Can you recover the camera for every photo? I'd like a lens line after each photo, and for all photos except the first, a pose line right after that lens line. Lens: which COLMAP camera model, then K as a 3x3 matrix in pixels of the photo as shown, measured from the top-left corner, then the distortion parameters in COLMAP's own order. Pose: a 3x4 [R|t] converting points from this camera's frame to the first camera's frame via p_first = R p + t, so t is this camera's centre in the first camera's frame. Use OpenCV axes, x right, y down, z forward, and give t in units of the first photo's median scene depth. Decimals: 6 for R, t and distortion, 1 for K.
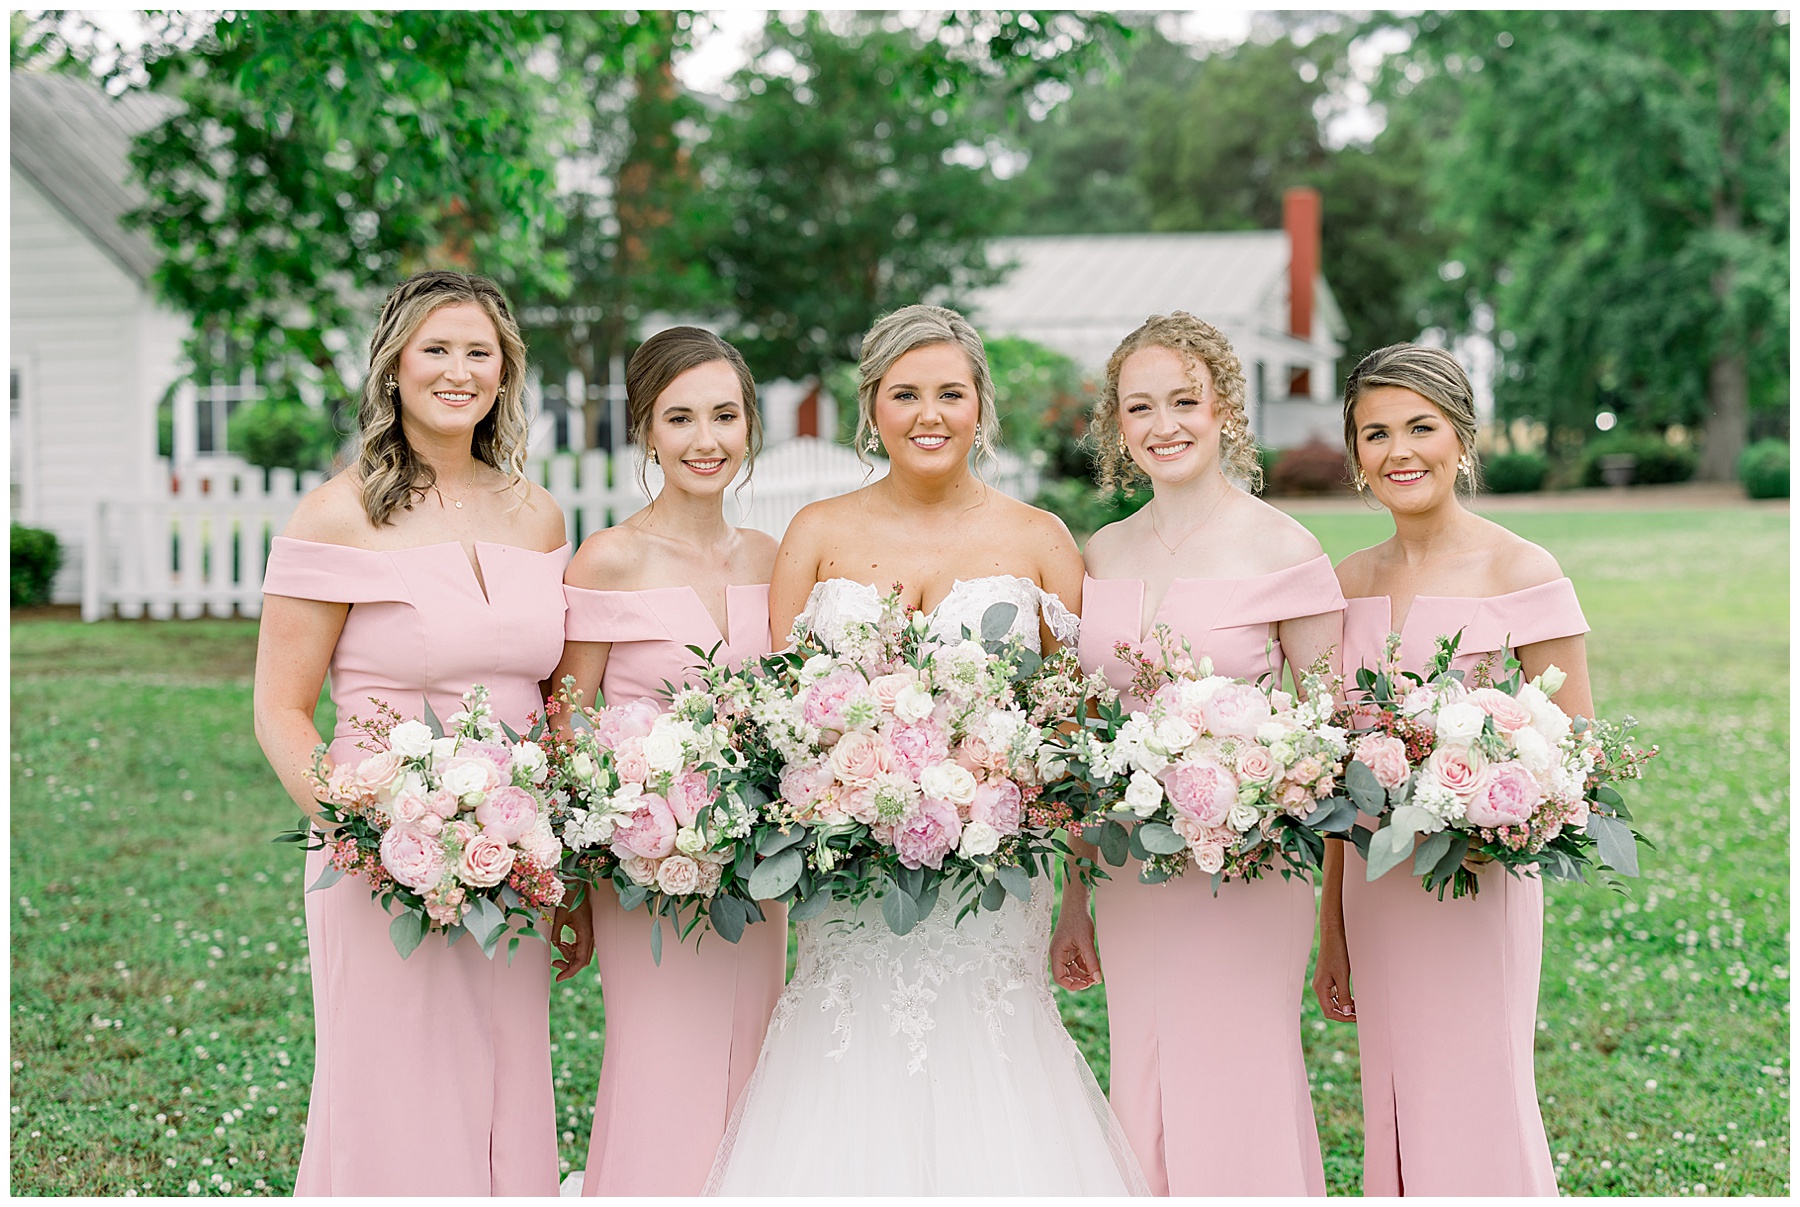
lens RADIAL K [[2666.7, 0, 900.0], [0, 2666.7, 609.7], [0, 0, 1]] dist [-0.001780, 0.045789]
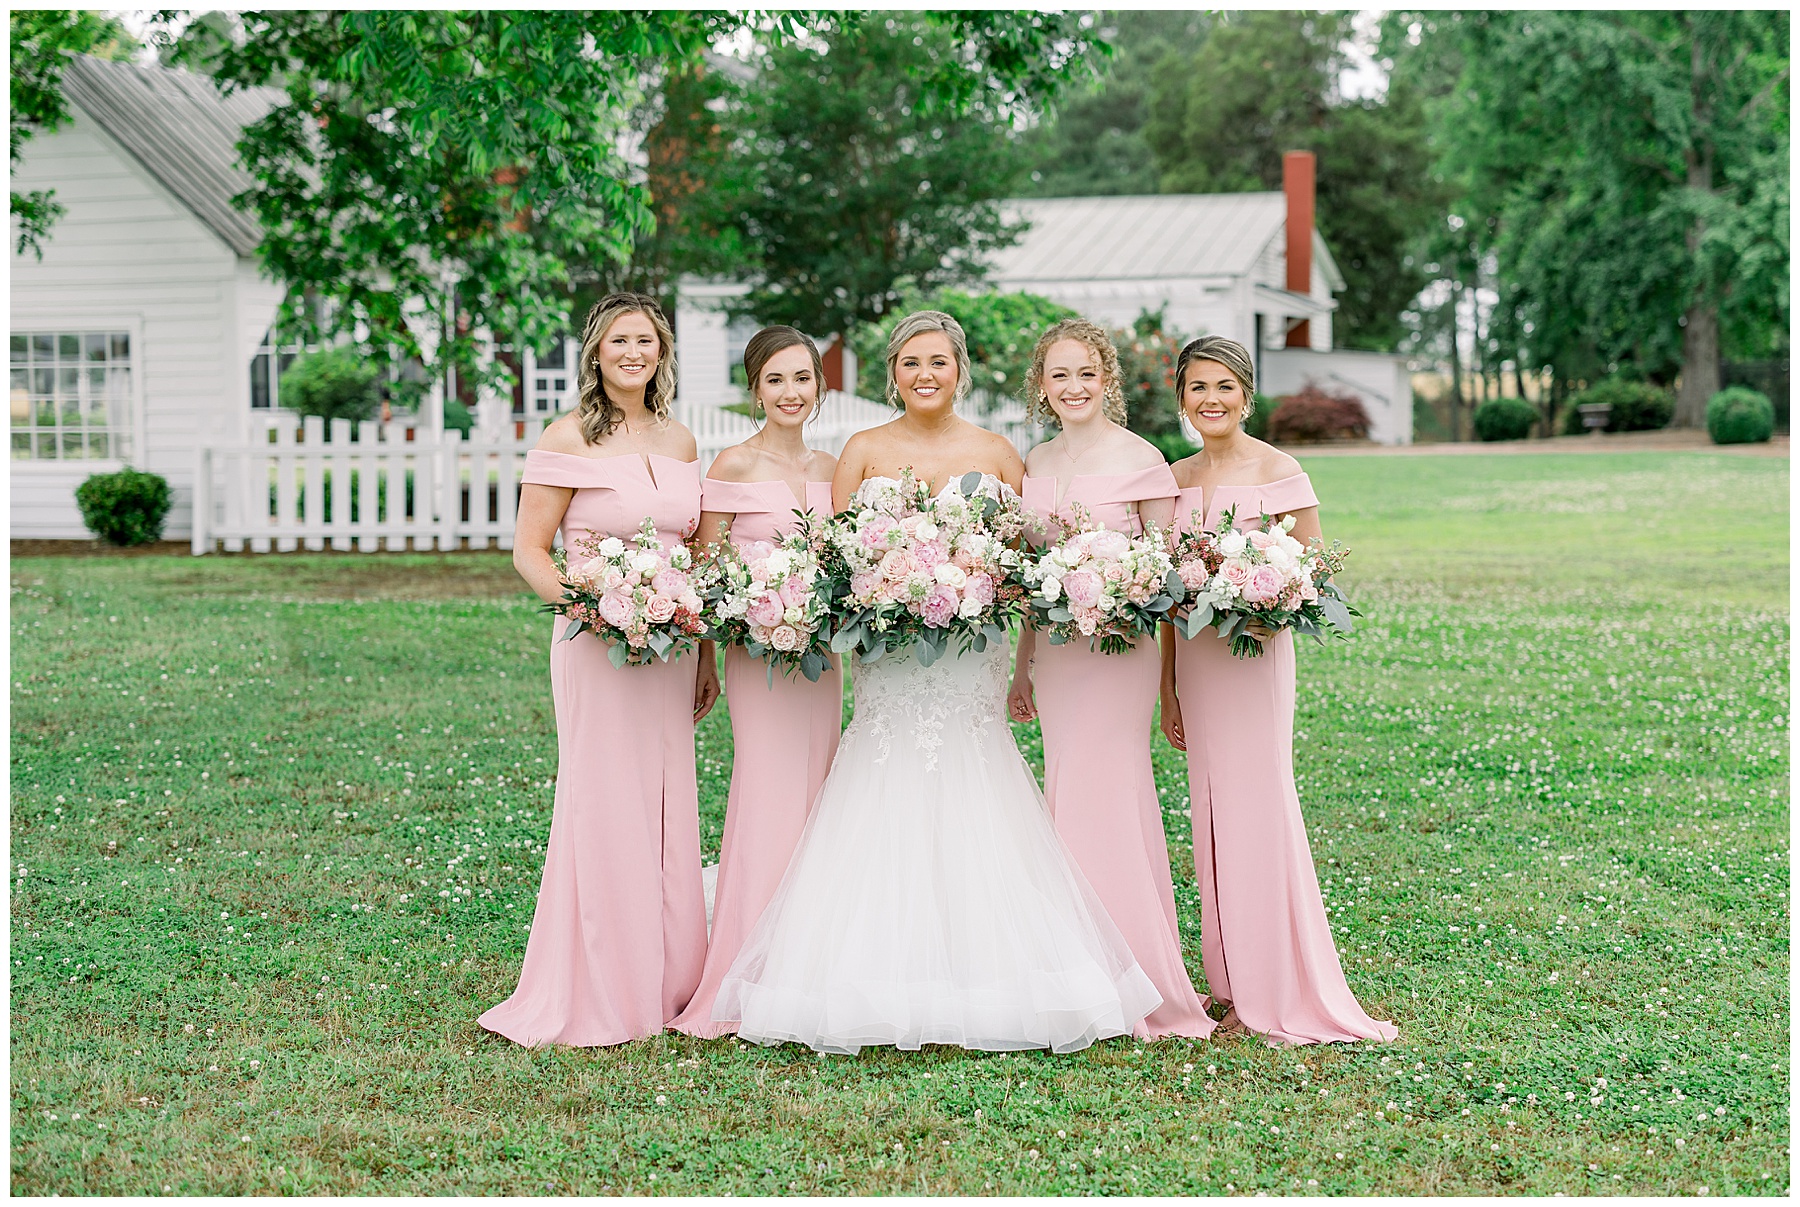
lens RADIAL K [[2666.7, 0, 900.0], [0, 2666.7, 609.7], [0, 0, 1]] dist [-0.001780, 0.045789]
pose [[0.999962, -0.004087, -0.007650, 0.000916], [0.004229, 0.999818, 0.018594, 0.007519], [0.007573, -0.018625, 0.999798, -0.124107]]
